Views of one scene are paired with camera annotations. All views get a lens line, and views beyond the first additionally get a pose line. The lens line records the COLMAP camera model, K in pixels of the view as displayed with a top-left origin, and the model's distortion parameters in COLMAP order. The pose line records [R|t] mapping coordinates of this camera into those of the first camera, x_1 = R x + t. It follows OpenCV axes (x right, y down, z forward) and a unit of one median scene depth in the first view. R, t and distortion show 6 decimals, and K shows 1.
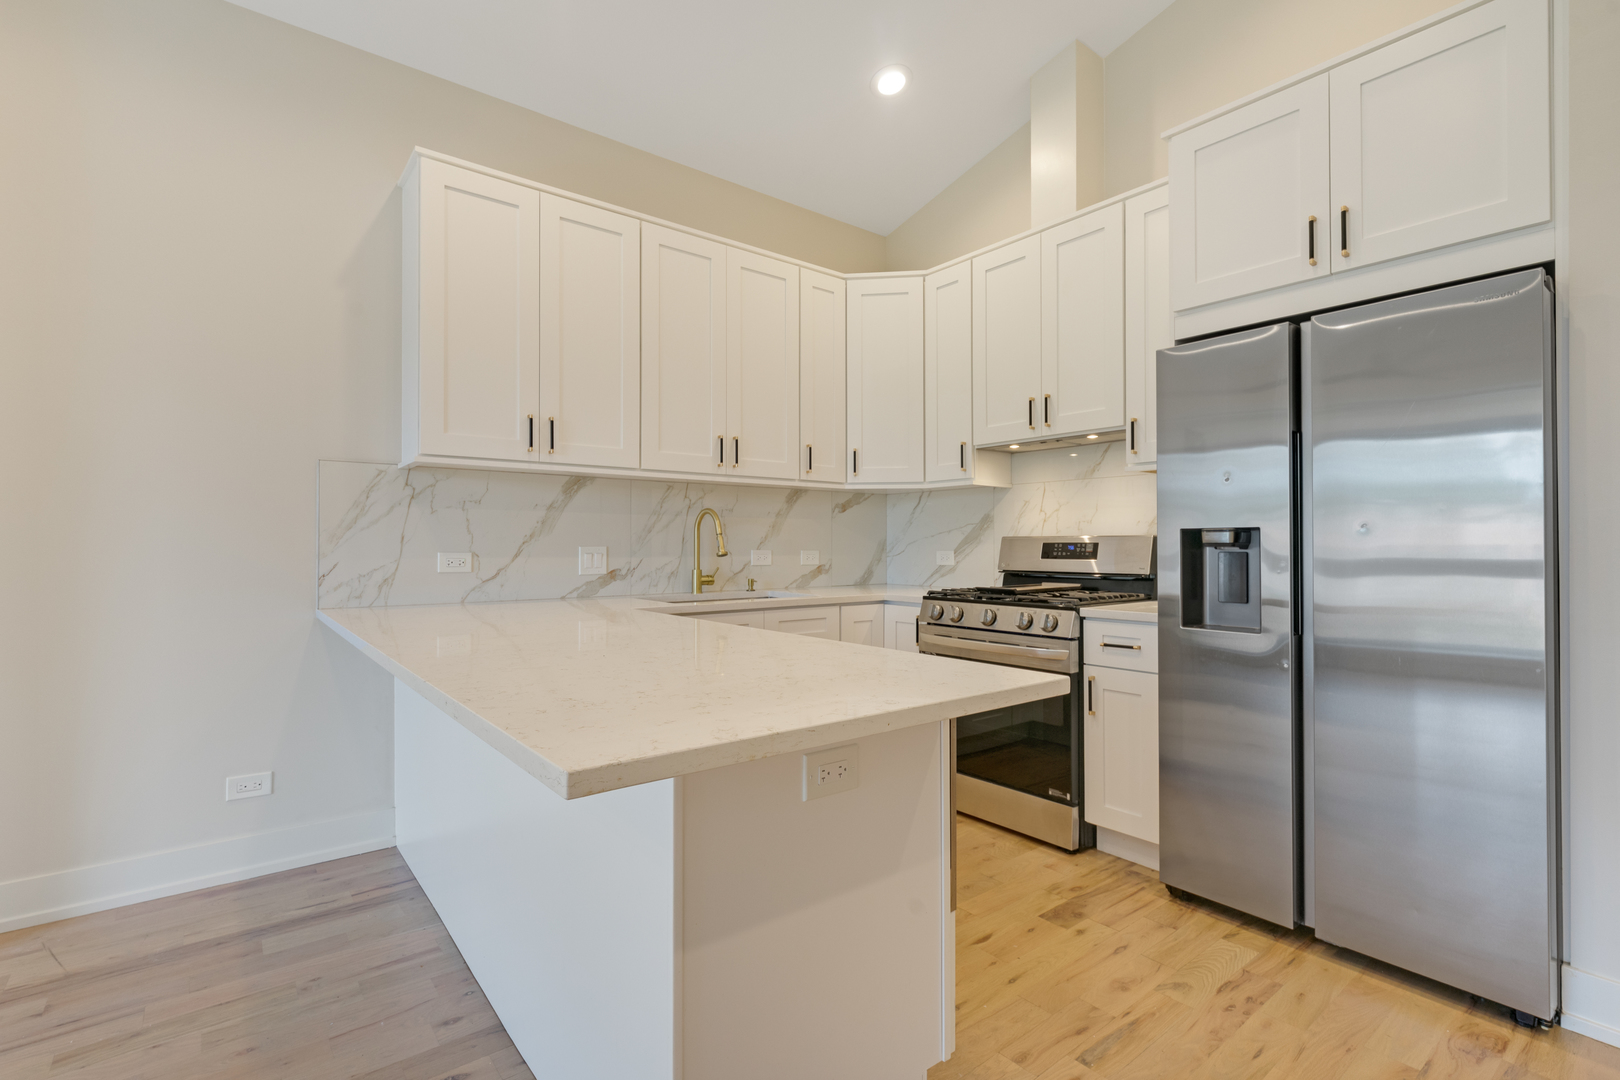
lens RADIAL K [[746.9, 0, 808.0], [0, 746.9, 543.5], [0, 0, 1]] dist [-0.002560, -0.000574]
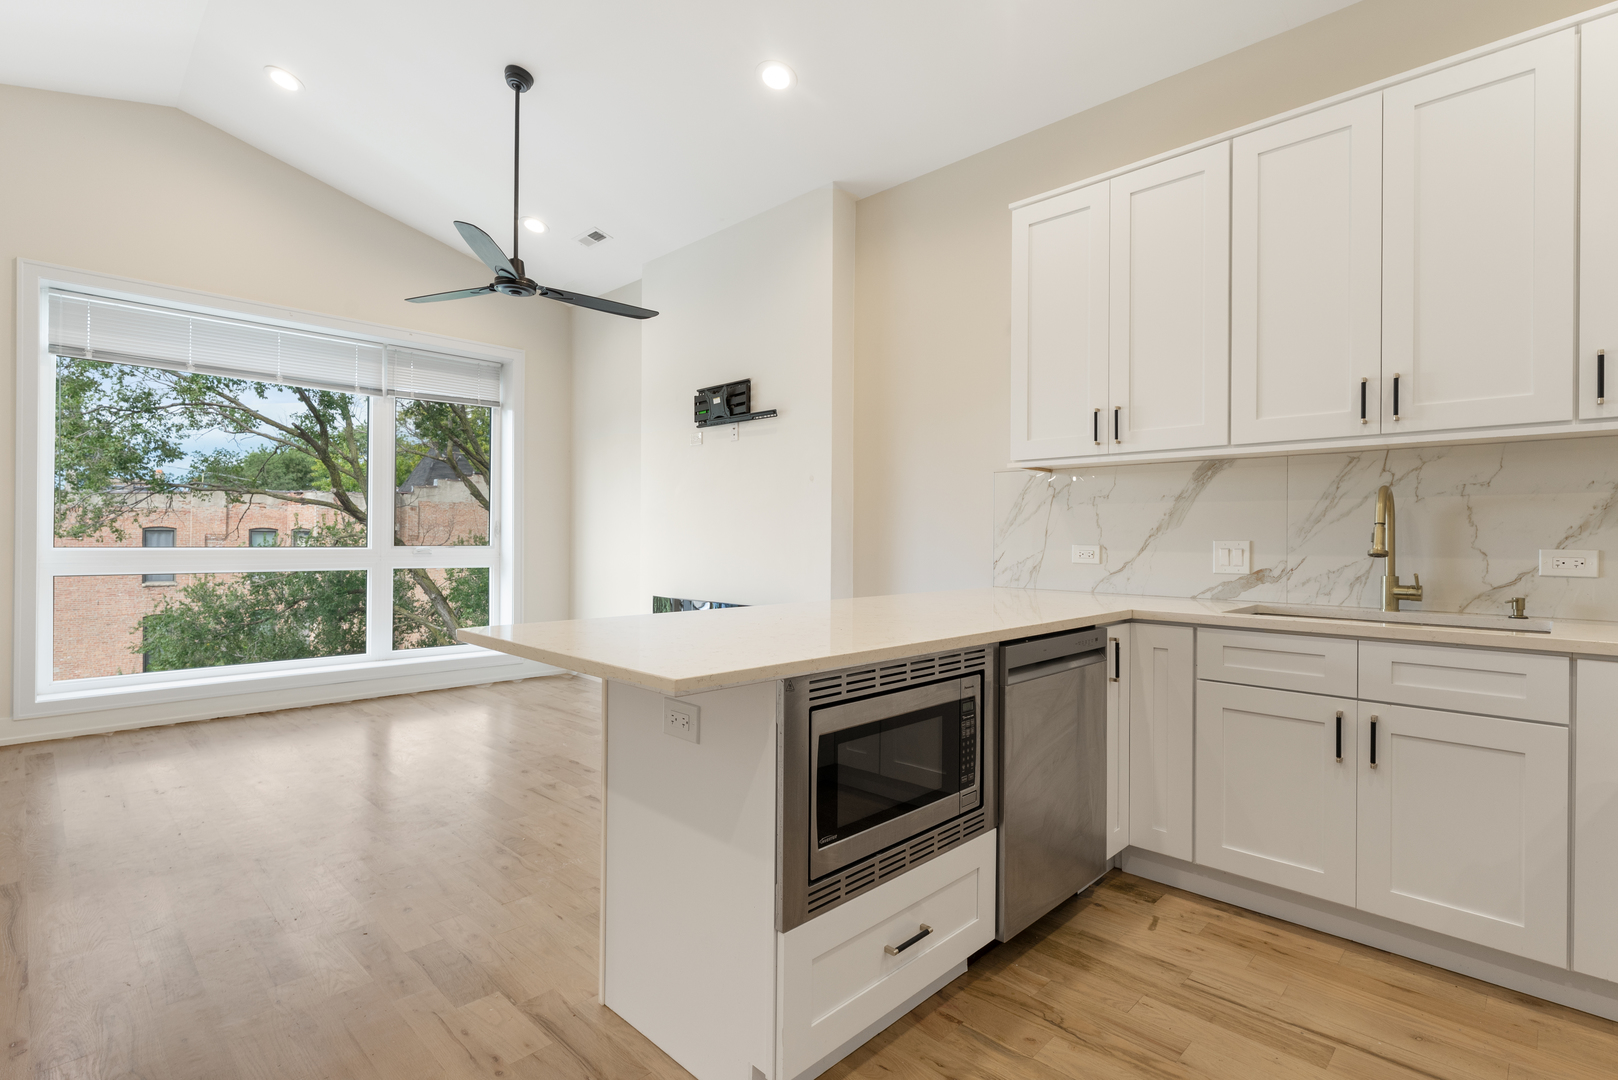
lens RADIAL K [[771.3, 0, 809.0], [0, 771.3, 540.0], [0, 0, 1]] dist [-0.000151, -0.000555]
pose [[0.125006, 0.005375, -0.992141, 0.539597], [-0.003117, 0.999983, 0.005025, 0.000308], [0.992151, 0.002465, 0.125021, 0.428687]]
